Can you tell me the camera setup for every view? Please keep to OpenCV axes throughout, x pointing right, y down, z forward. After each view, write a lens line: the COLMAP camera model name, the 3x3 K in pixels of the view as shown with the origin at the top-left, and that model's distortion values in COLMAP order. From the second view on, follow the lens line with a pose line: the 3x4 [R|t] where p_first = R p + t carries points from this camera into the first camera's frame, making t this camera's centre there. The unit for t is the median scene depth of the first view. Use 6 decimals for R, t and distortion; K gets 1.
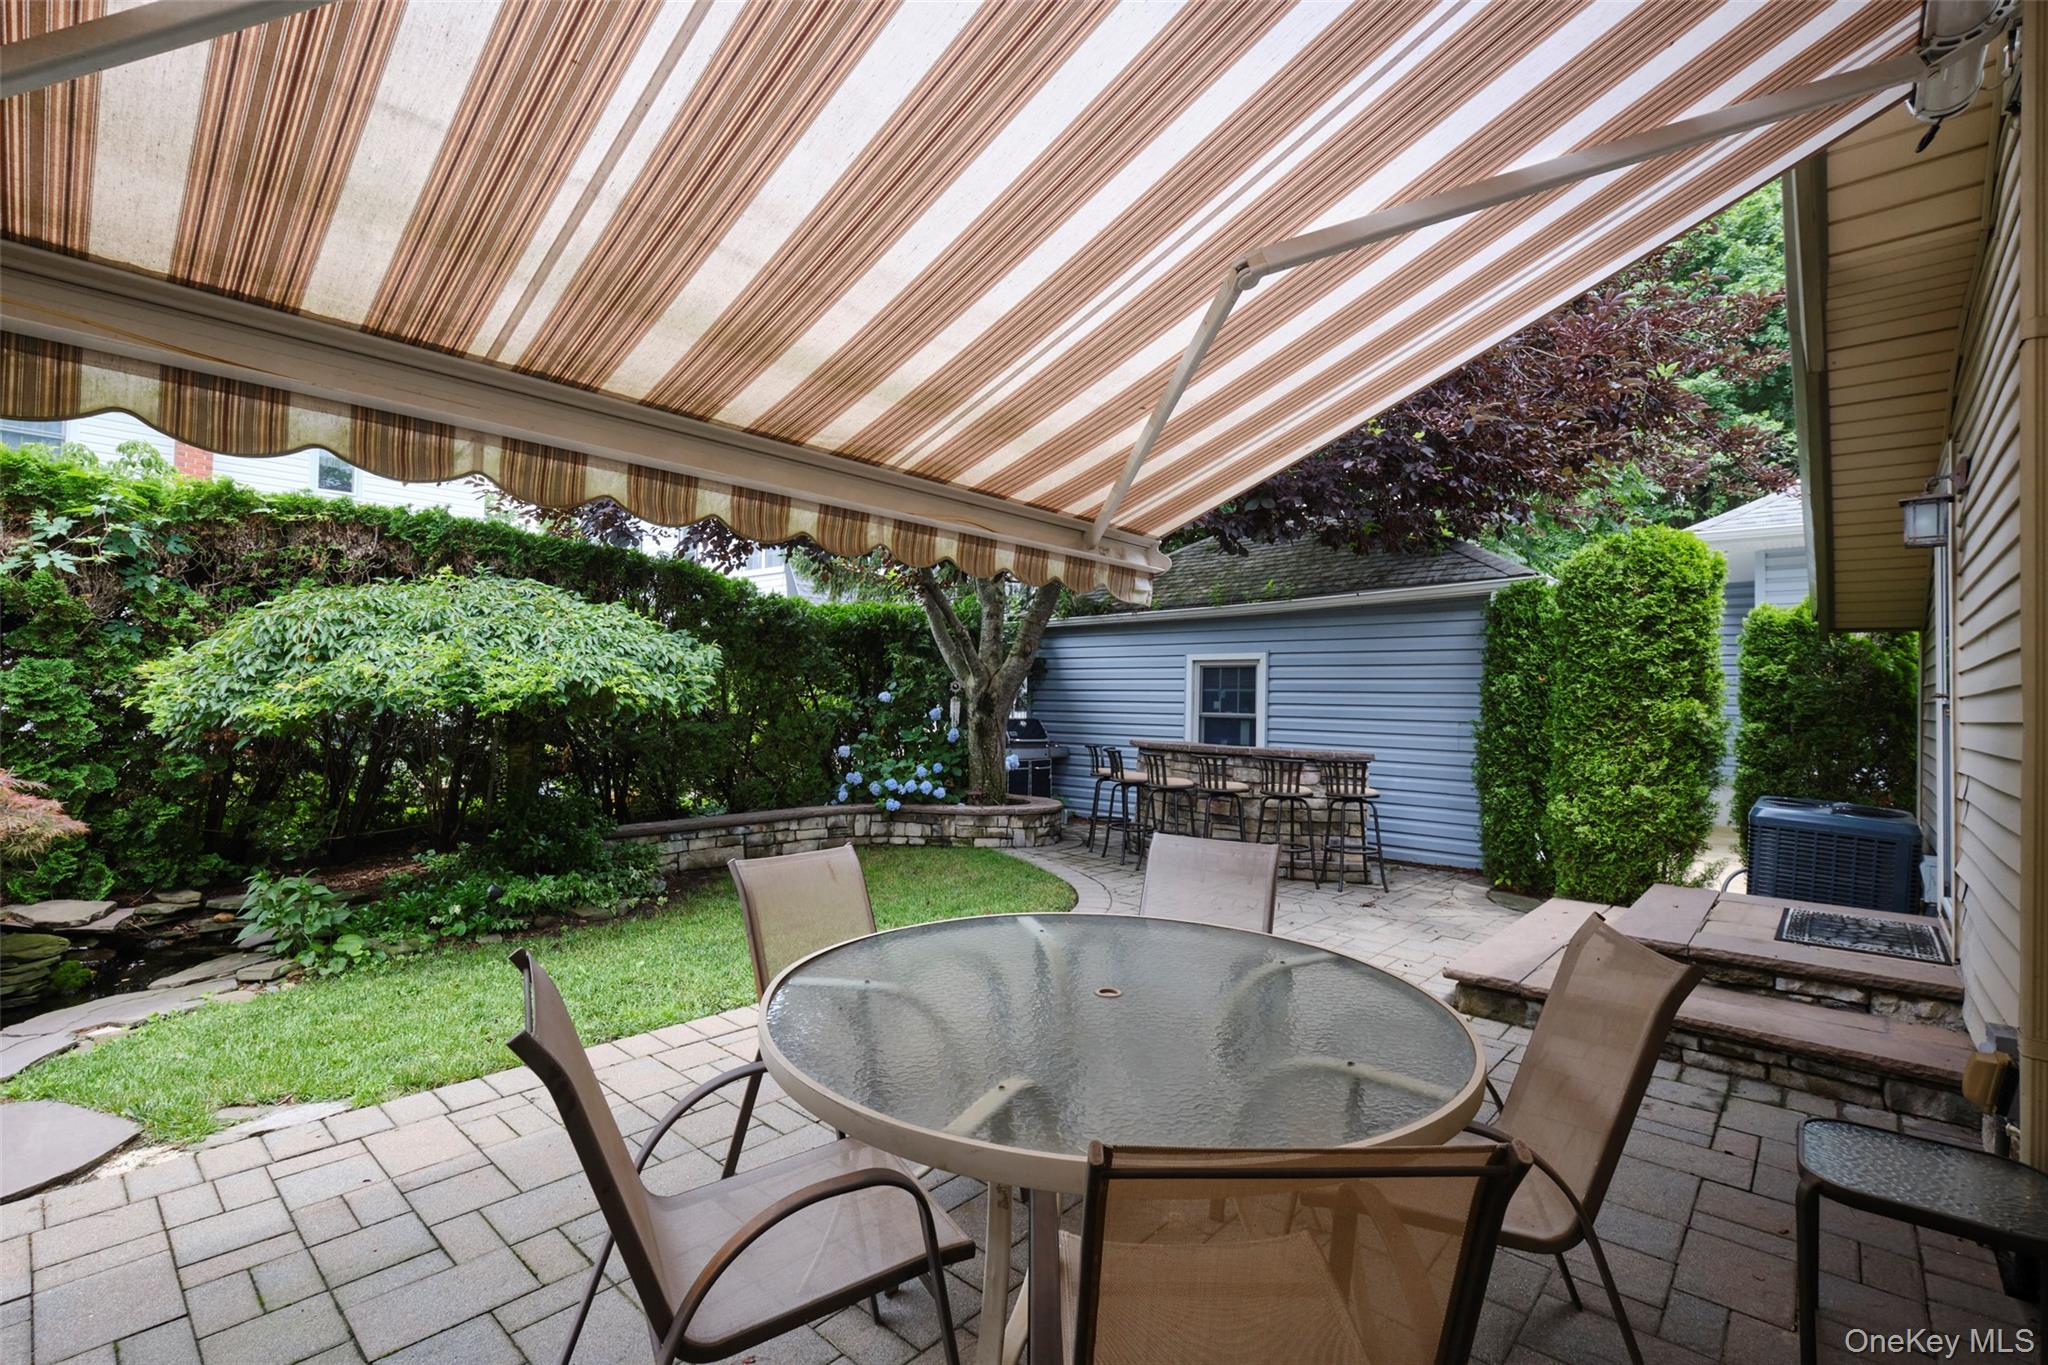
lens RADIAL K [[911.2, 0, 1030.5], [0, 911.2, 677.2], [0, 0, 1]] dist [0.012025, 0.000002]
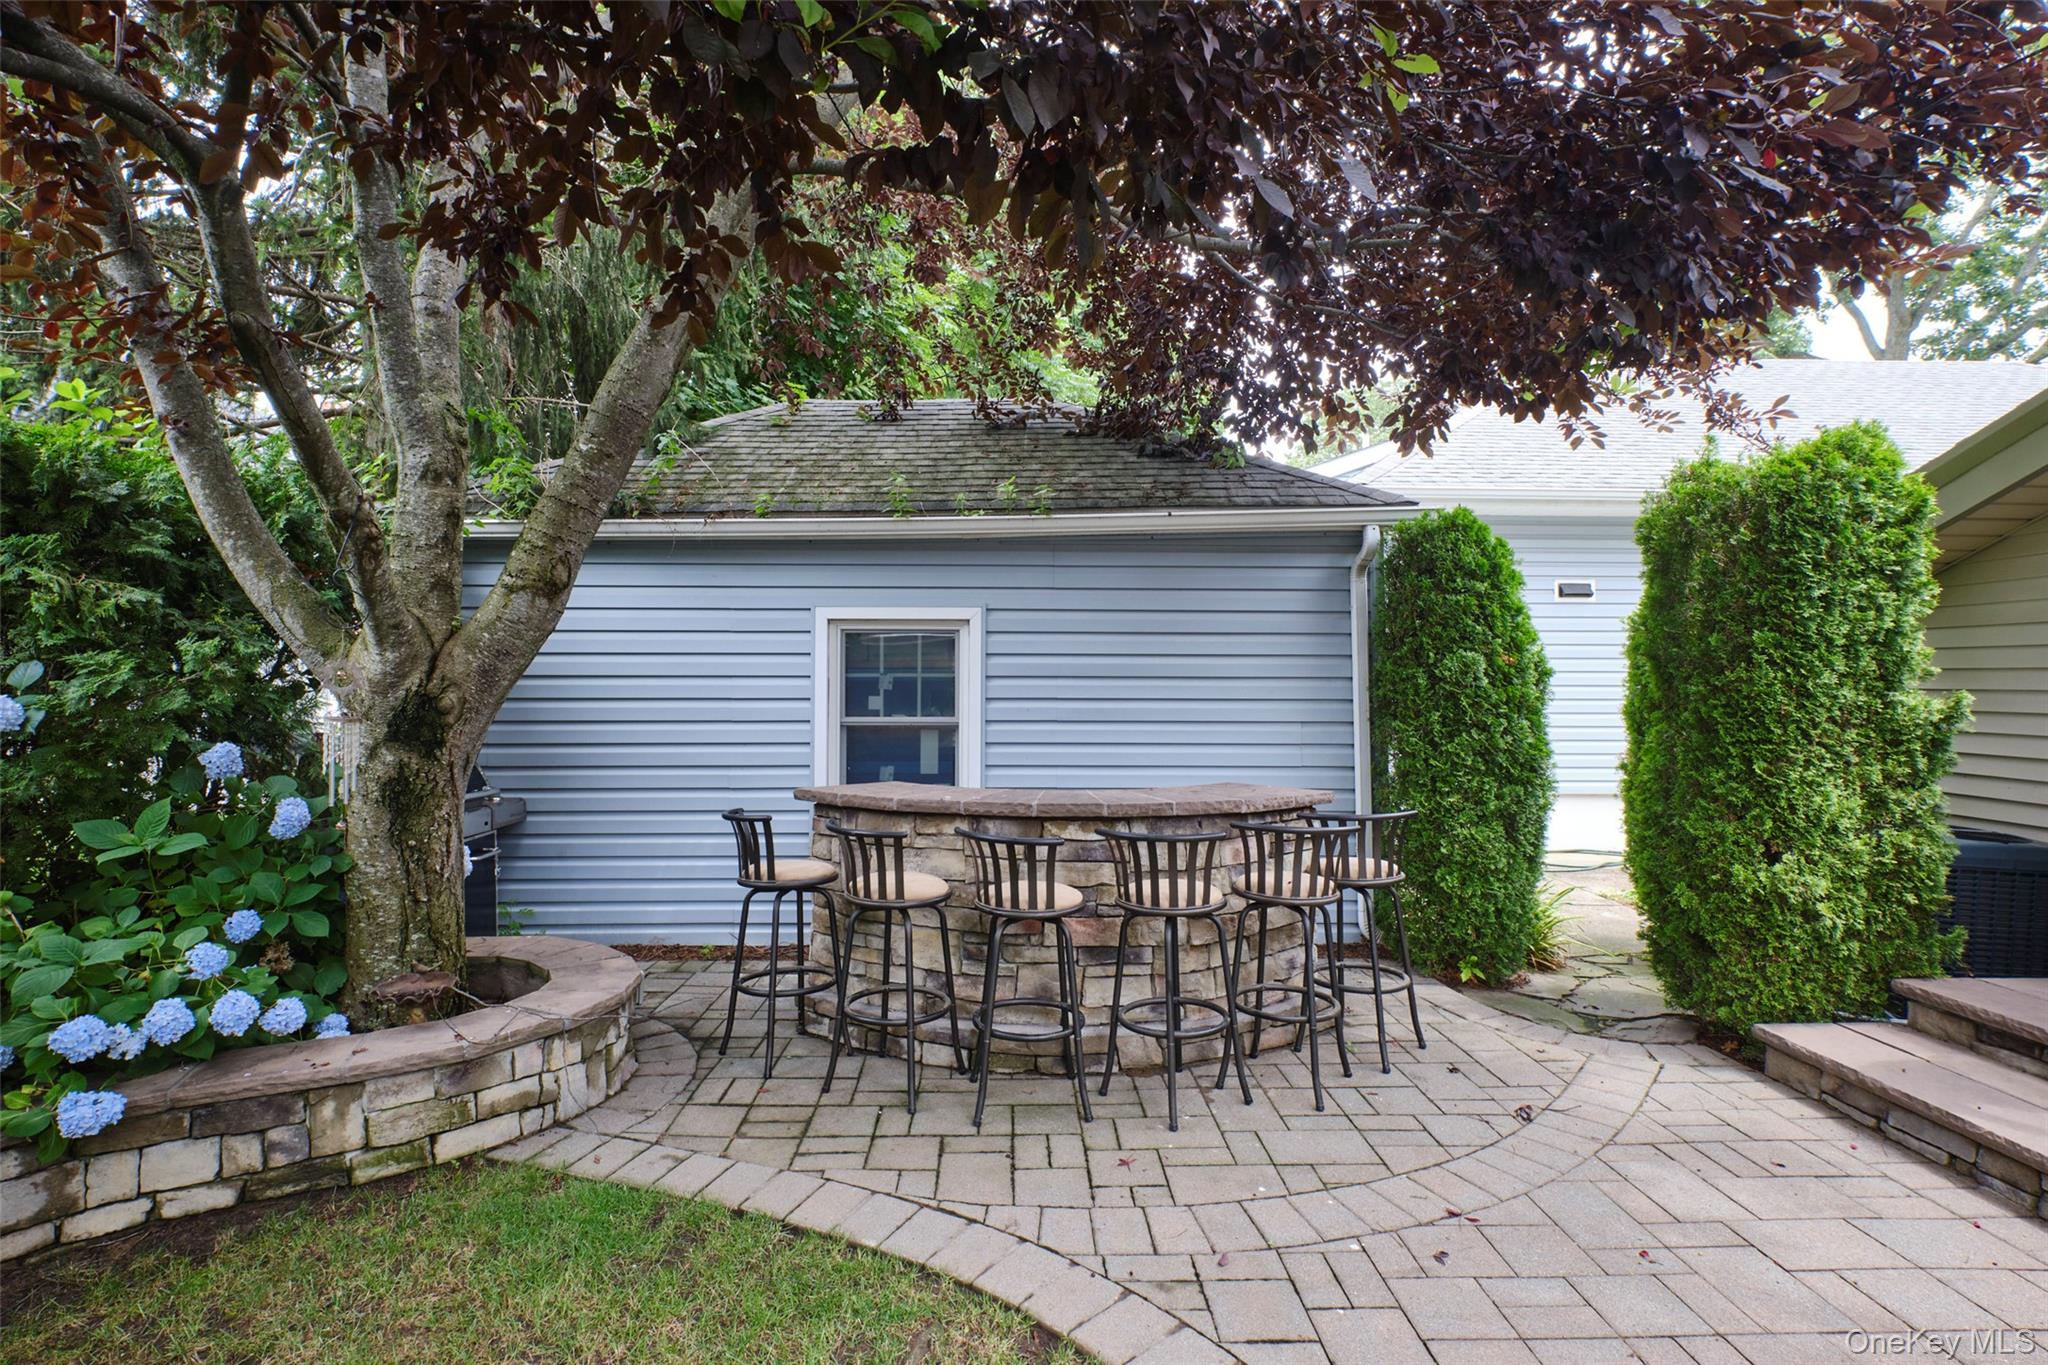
lens RADIAL K [[976.1, 0, 1027.3], [0, 976.1, 674.7], [0, 0, 1]] dist [-0.002077, 0.000896]
pose [[0.728176, -0.011702, 0.685290, -0.144929], [-0.006012, 0.999707, 0.023460, -0.000230], [-0.685364, -0.021203, 0.727892, 0.594647]]
